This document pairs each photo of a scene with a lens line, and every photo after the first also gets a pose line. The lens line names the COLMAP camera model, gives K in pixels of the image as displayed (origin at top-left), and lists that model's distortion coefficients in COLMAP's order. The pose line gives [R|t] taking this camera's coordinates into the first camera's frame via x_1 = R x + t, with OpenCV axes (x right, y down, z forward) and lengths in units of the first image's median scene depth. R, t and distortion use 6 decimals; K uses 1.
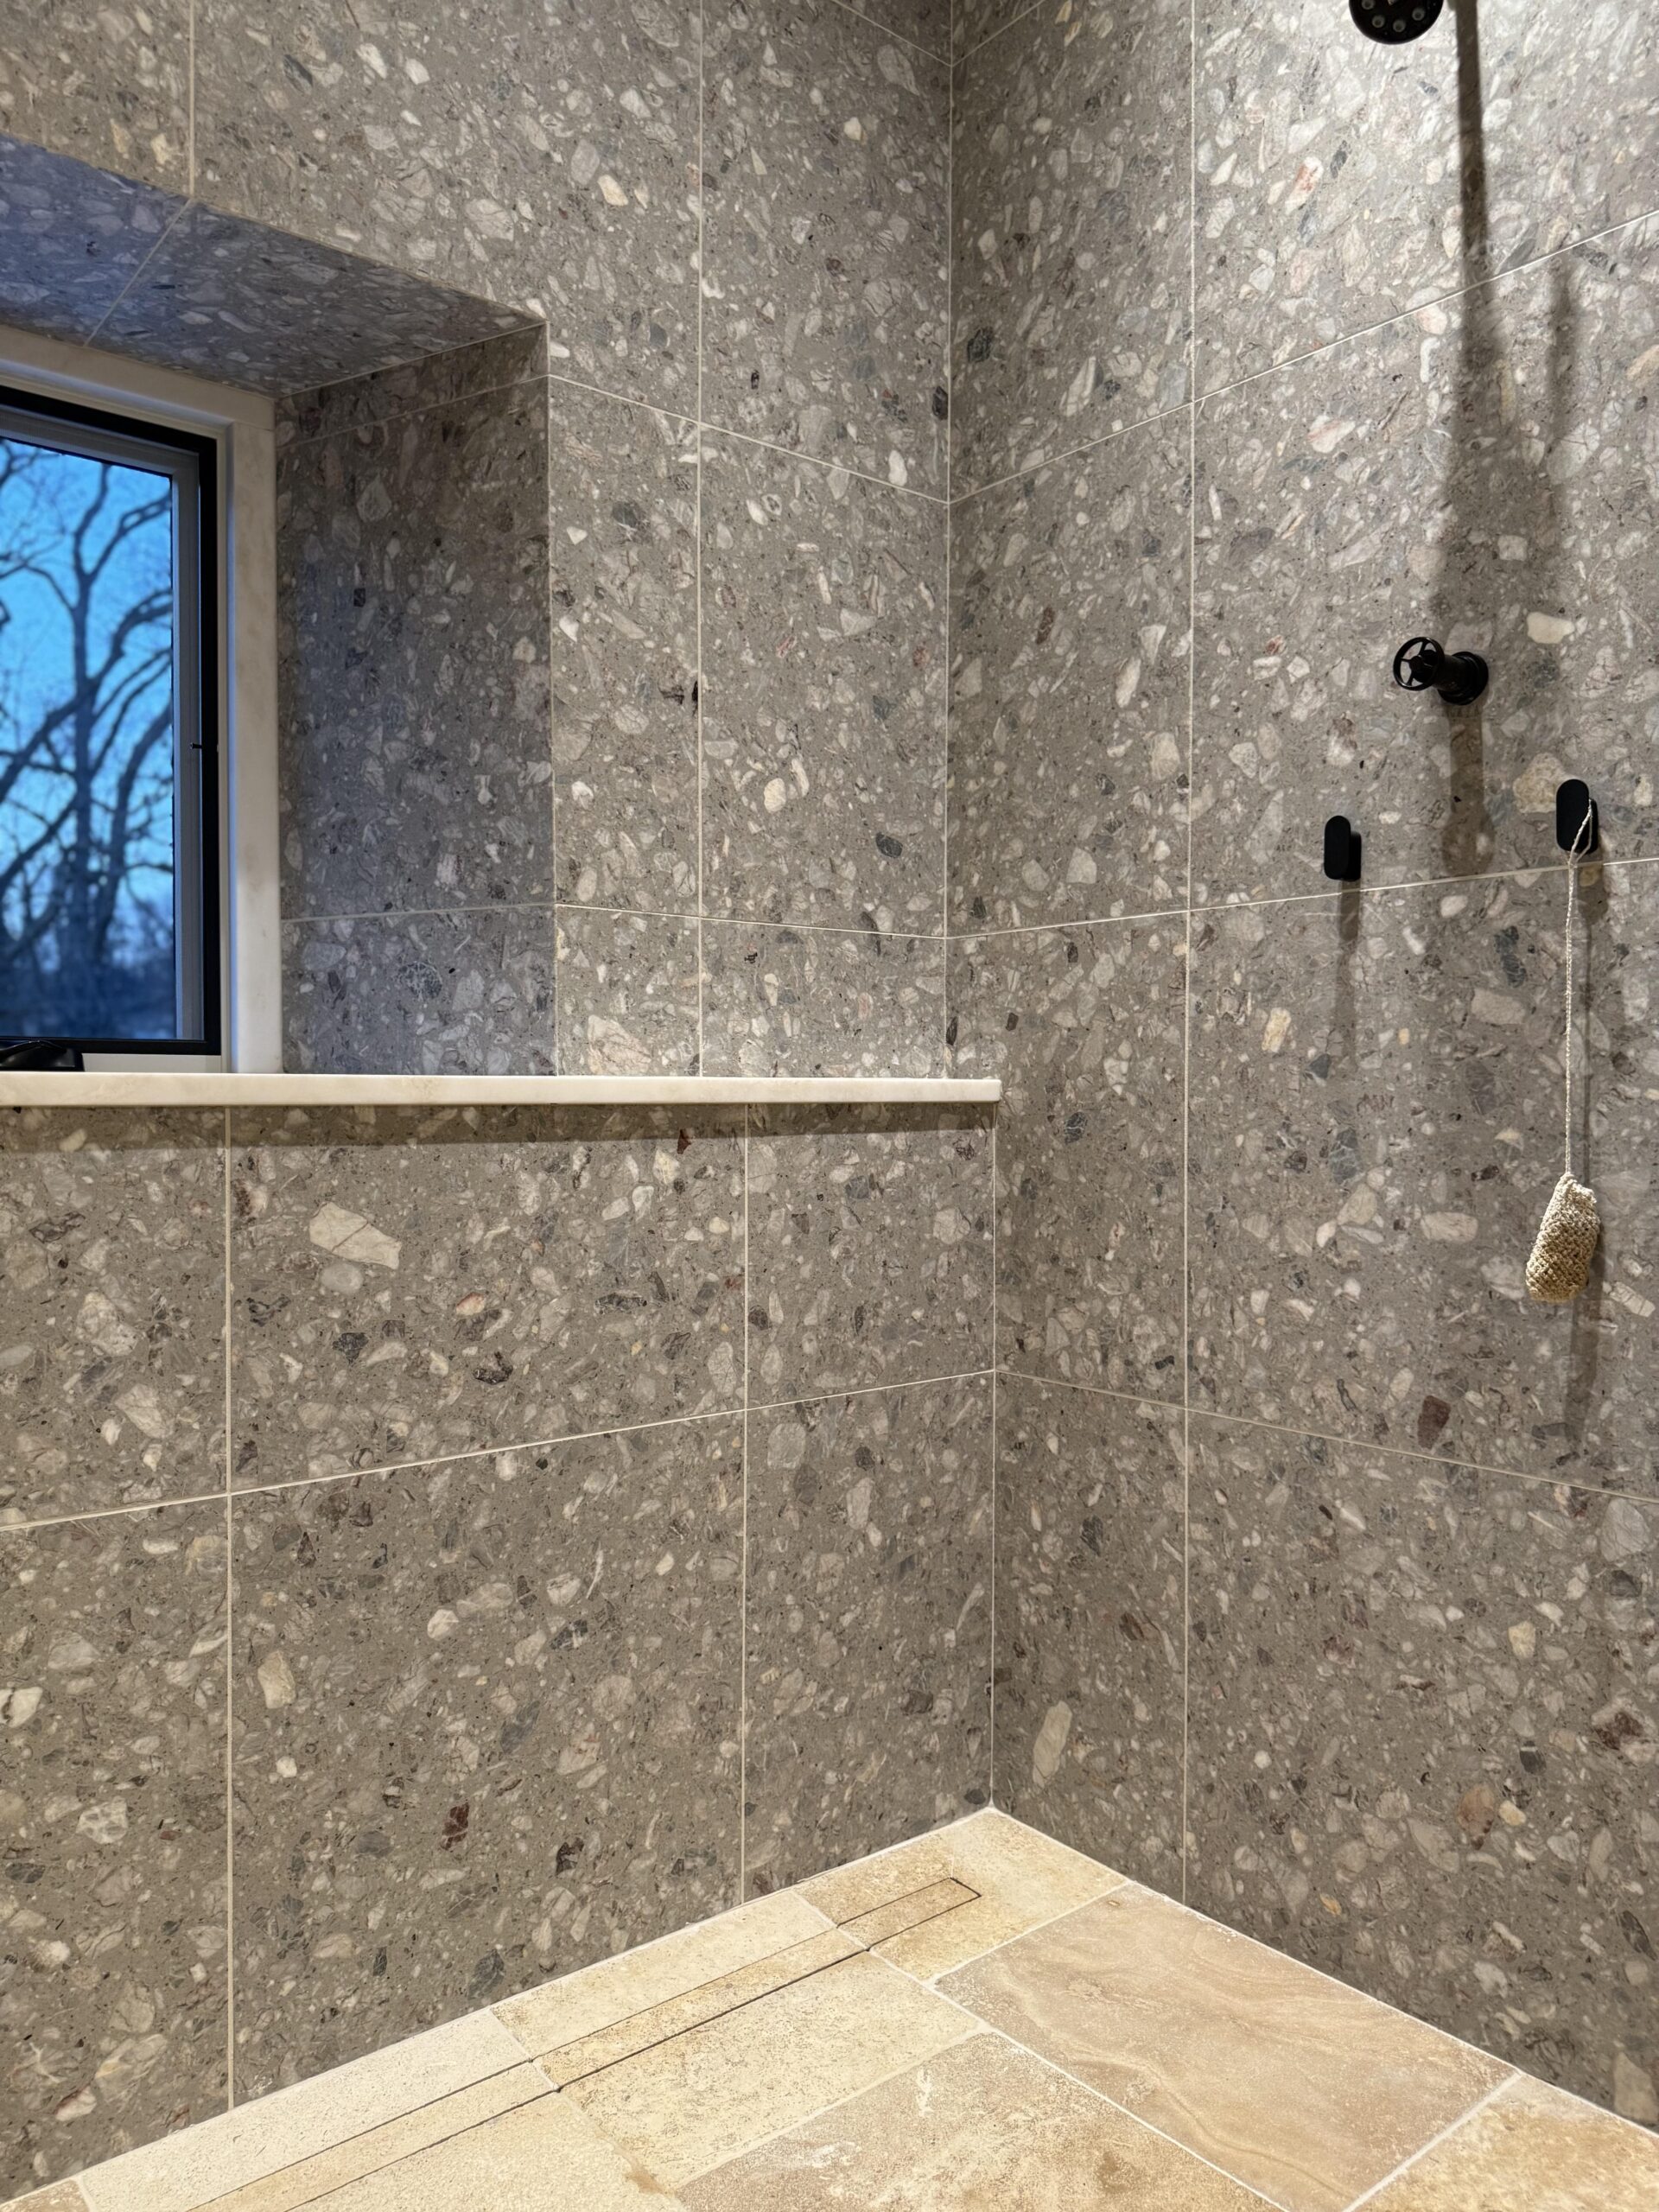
lens RADIAL K [[1546.6, 0, 832.7], [0, 1546.6, 1115.9], [0, 0, 1]] dist [0.152590, -0.308962]
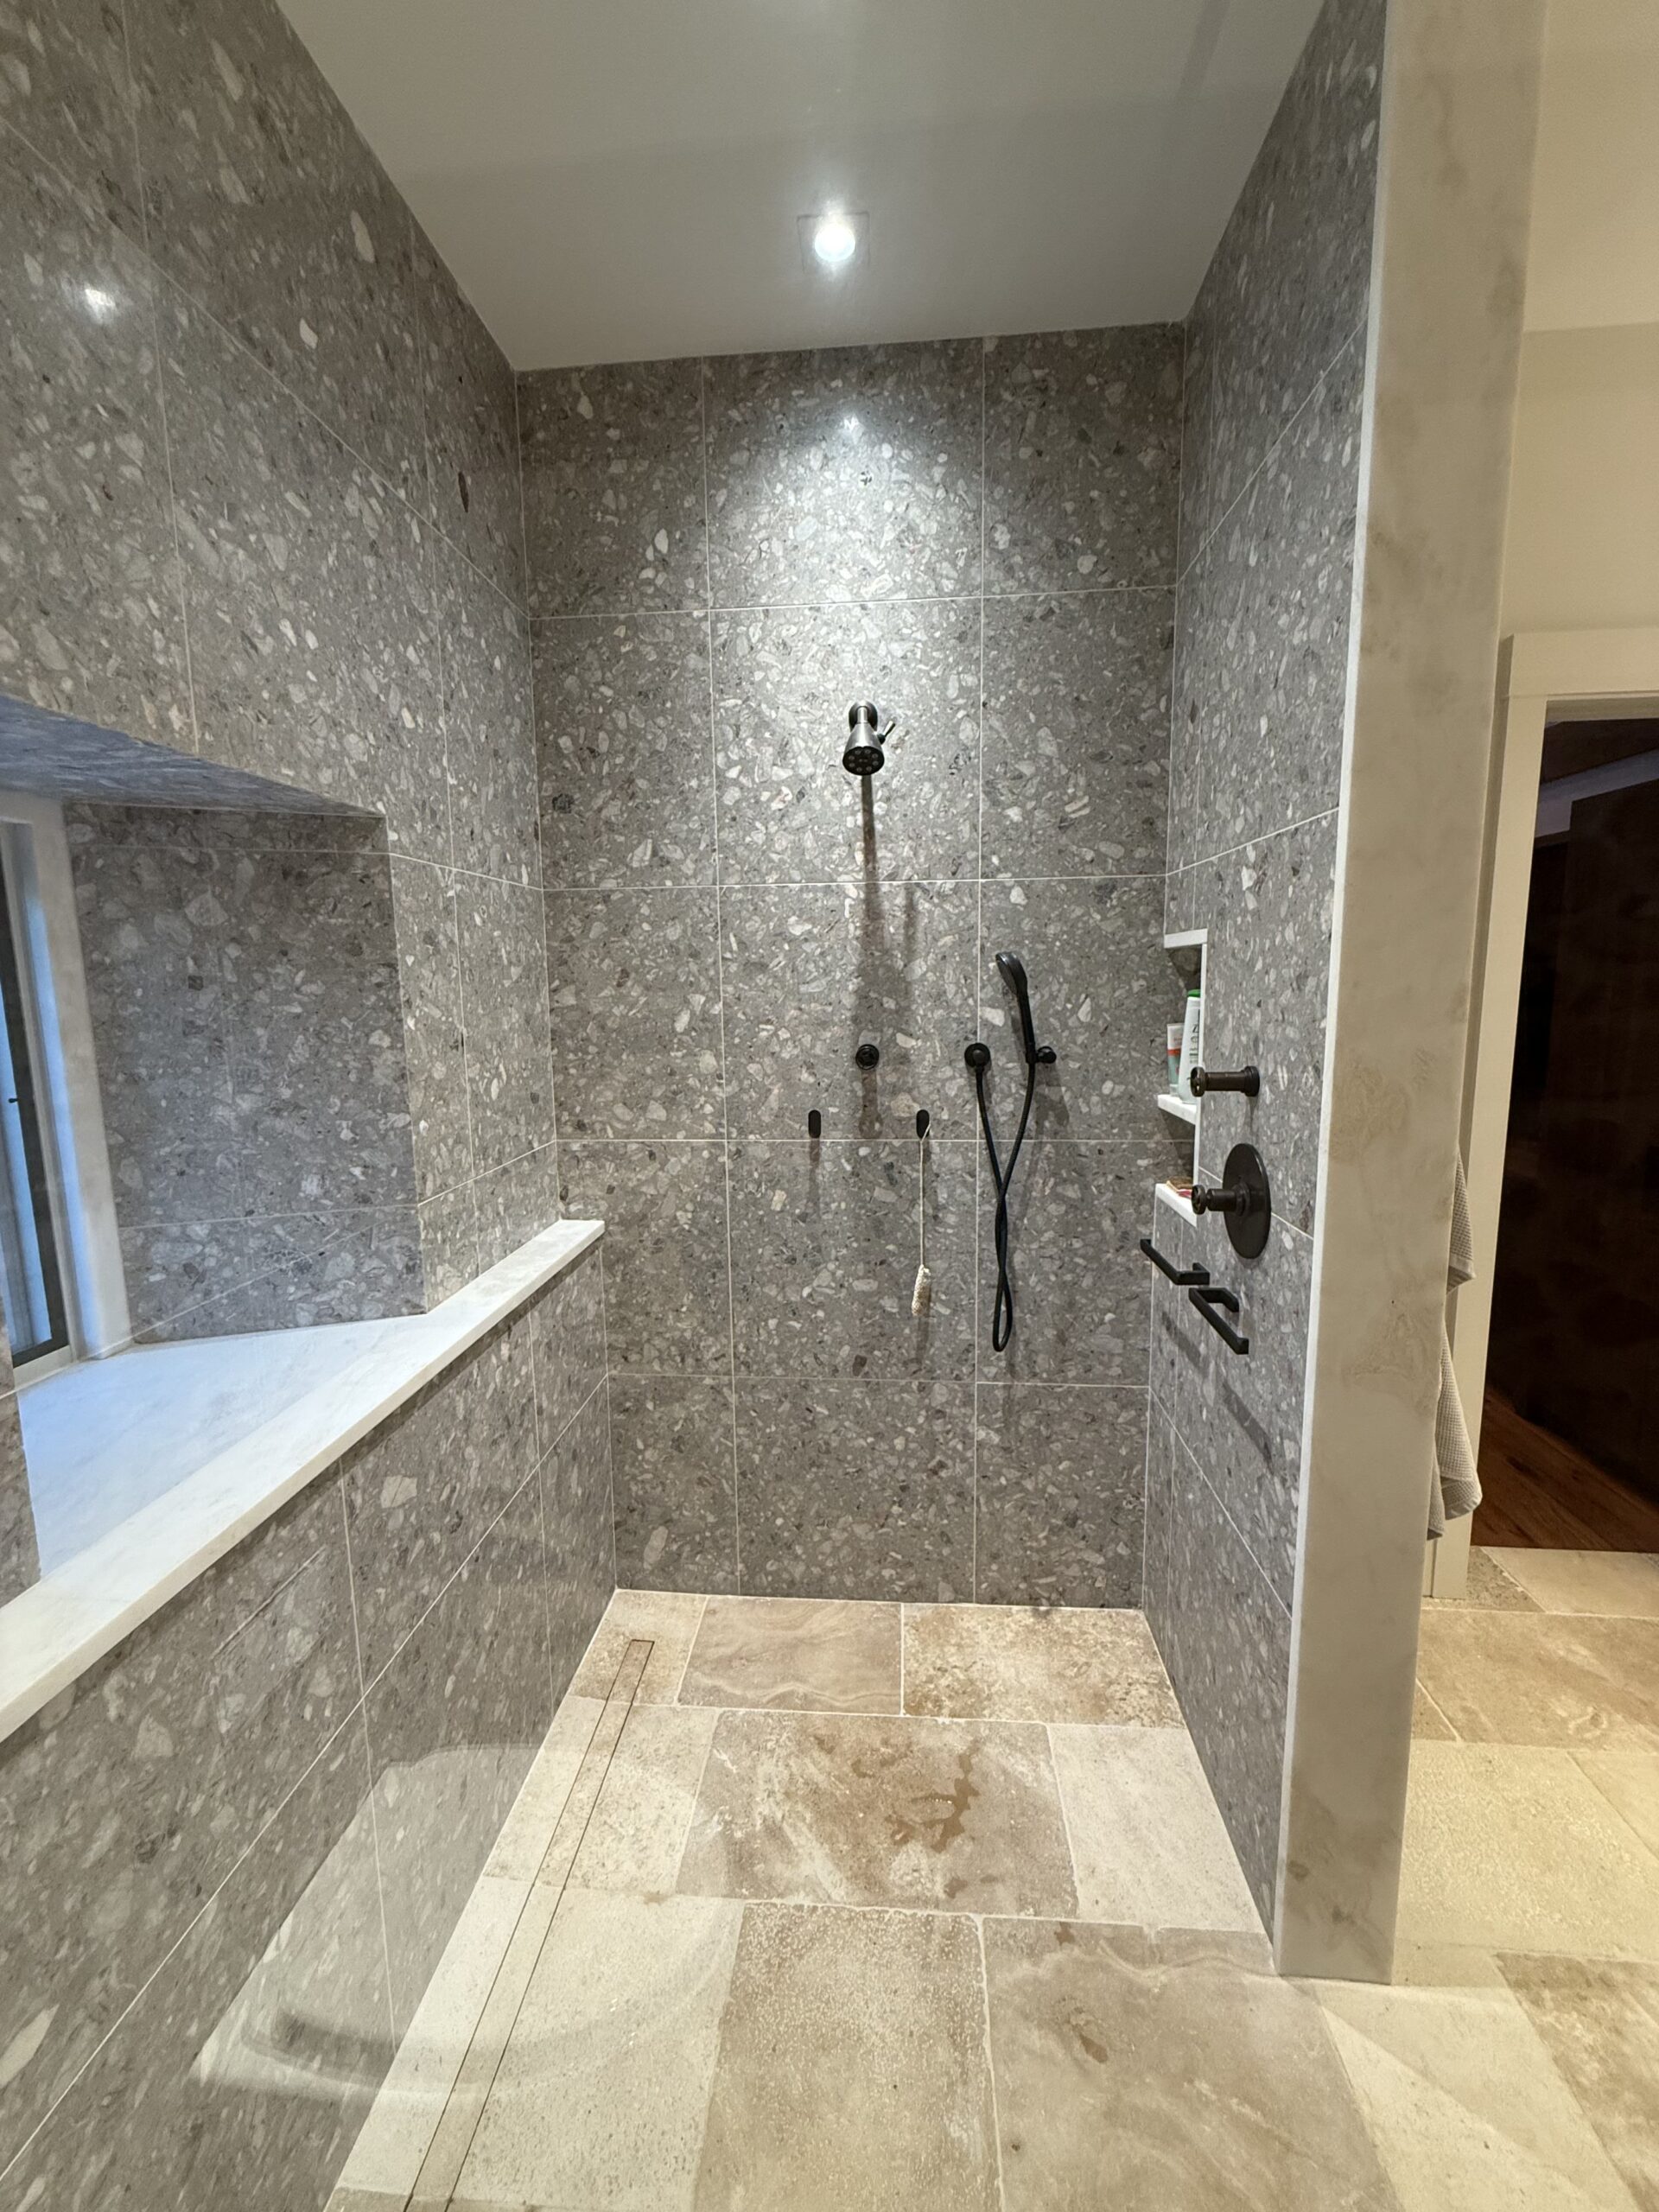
lens RADIAL K [[888.2, 0, 815.6], [0, 888.2, 1101.5], [0, 0, 1]] dist [0.002124, 0.000114]
pose [[0.699982, -0.112734, 0.705207, -0.505113], [0.029855, 0.991218, 0.128822, -0.335368], [-0.713536, -0.069119, 0.697201, 0.131592]]
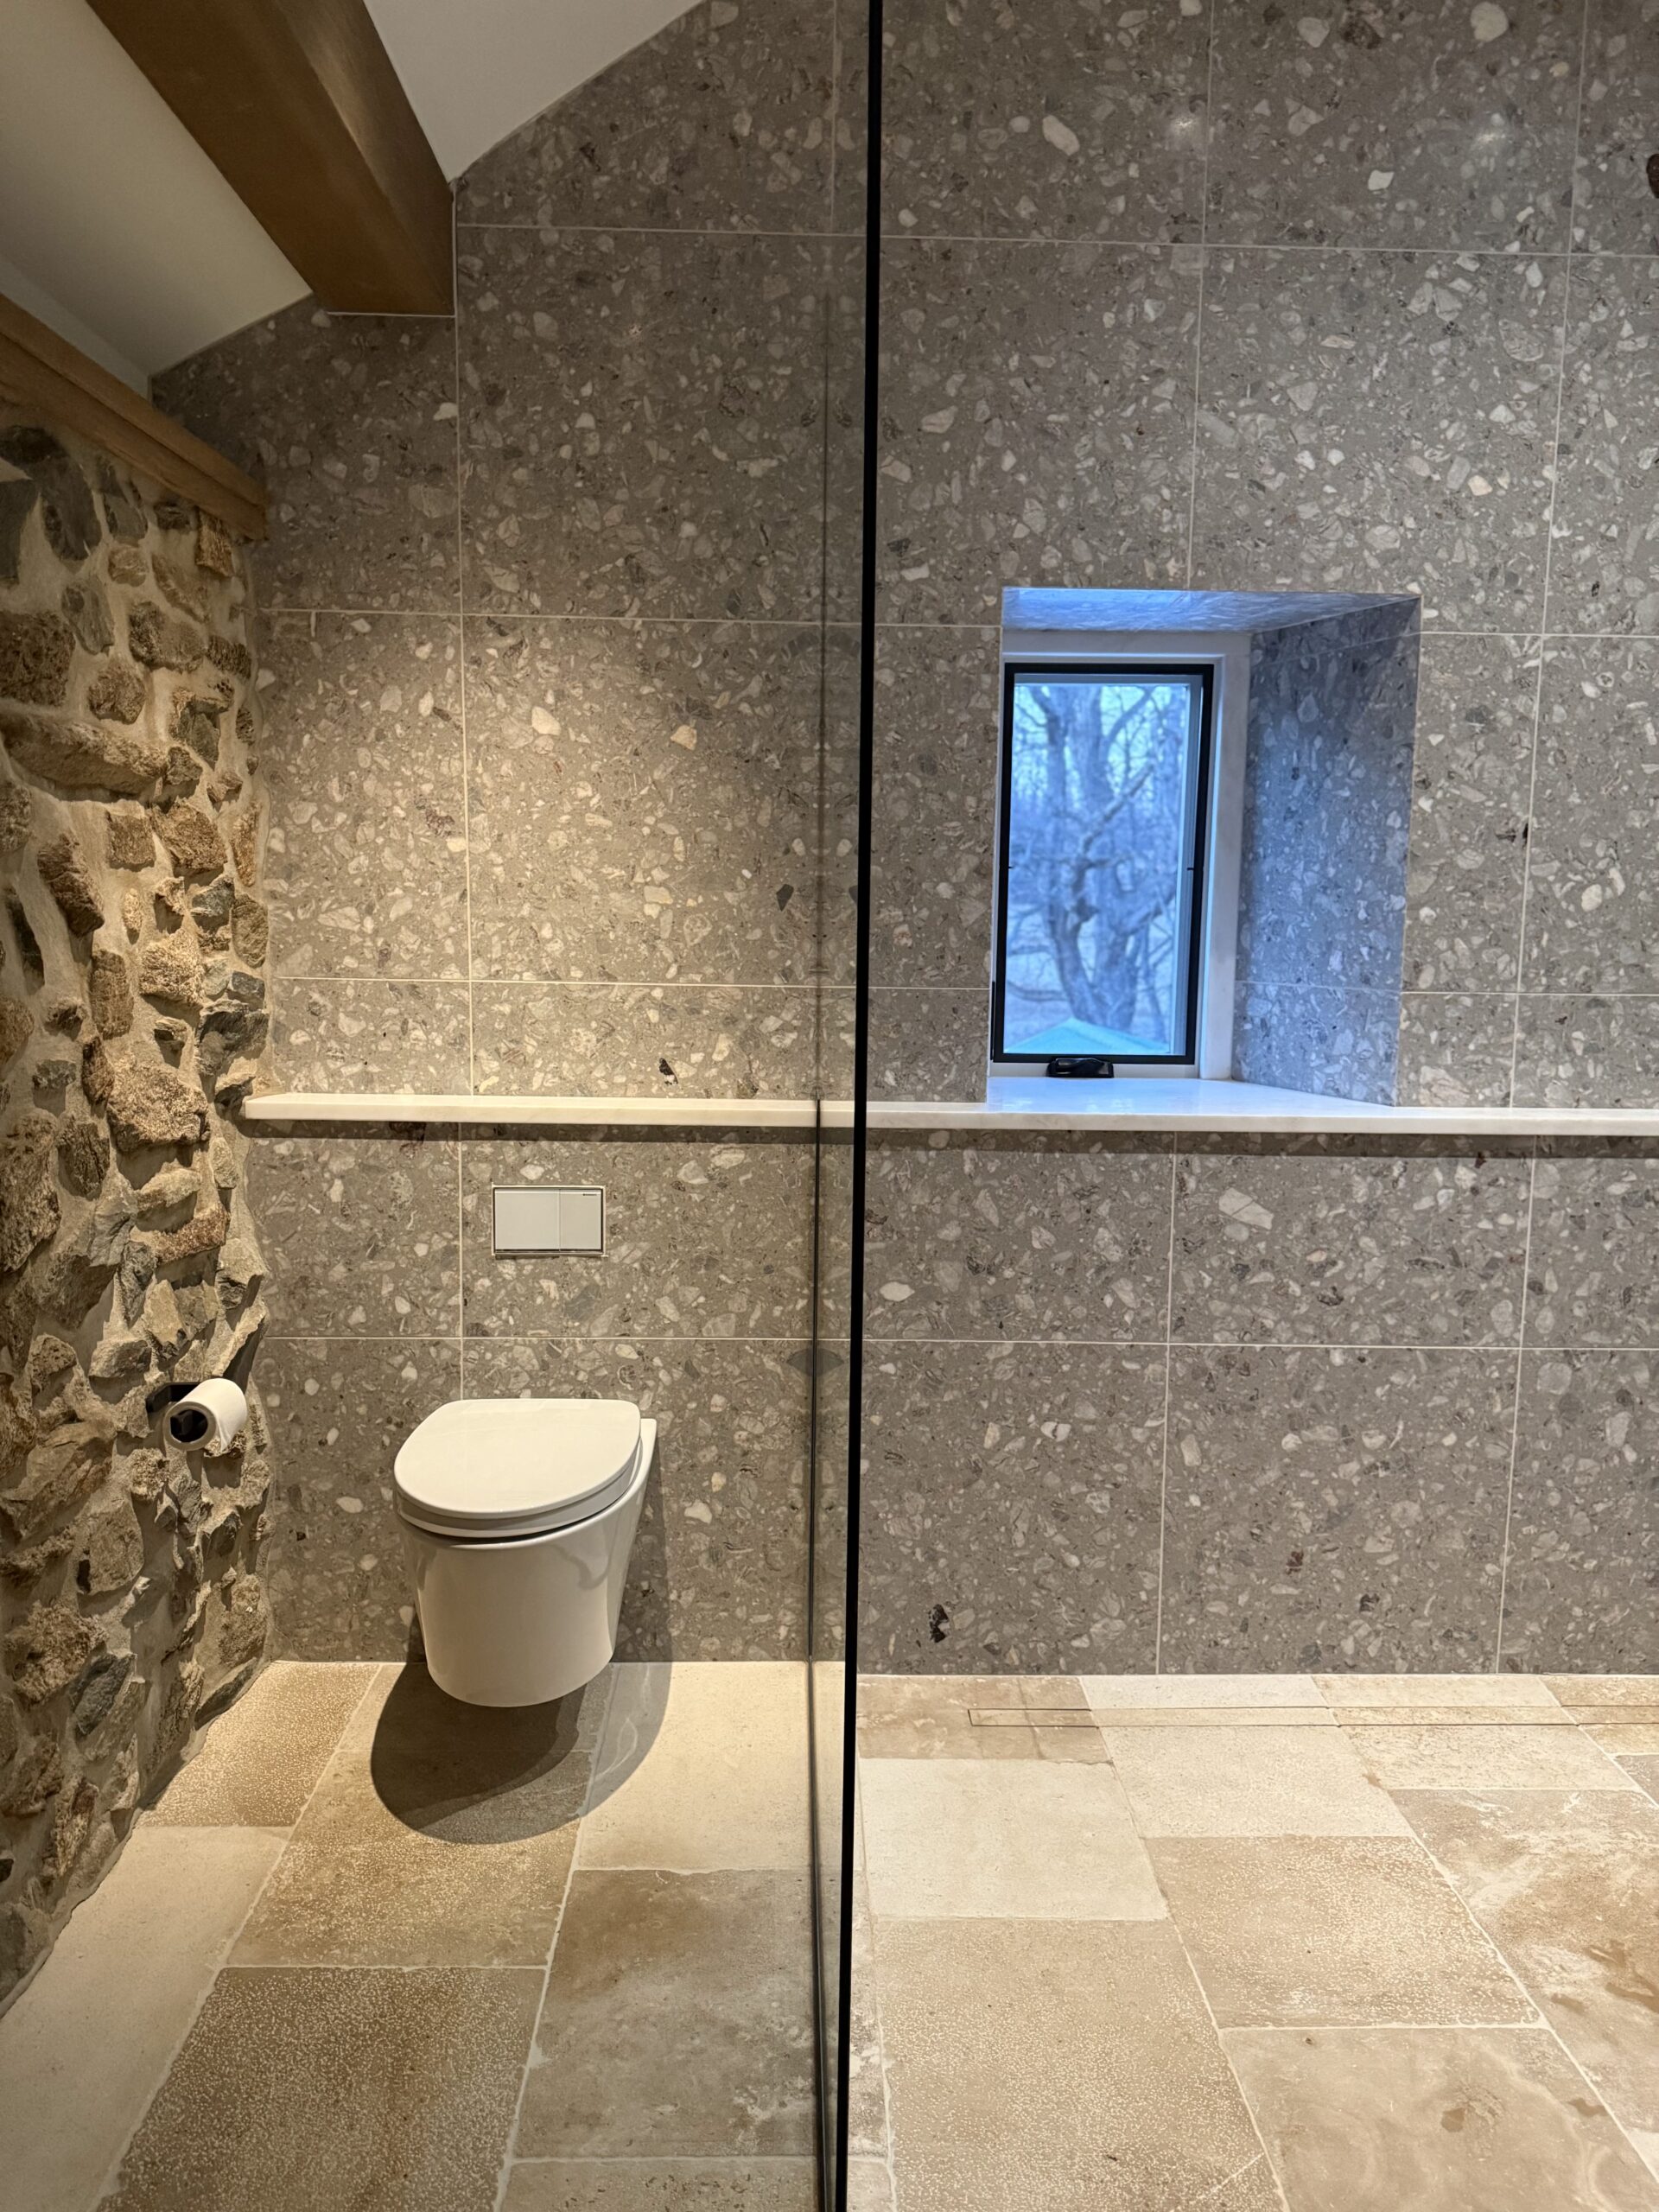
lens RADIAL K [[1546.6, 0, 832.7], [0, 1546.6, 1115.9], [0, 0, 1]] dist [0.152590, -0.308962]
pose [[0.792563, 0.085425, -0.603777, 0.305791], [-0.021170, 0.993397, 0.112760, -0.176367], [0.609423, -0.076588, 0.789138, -0.518396]]
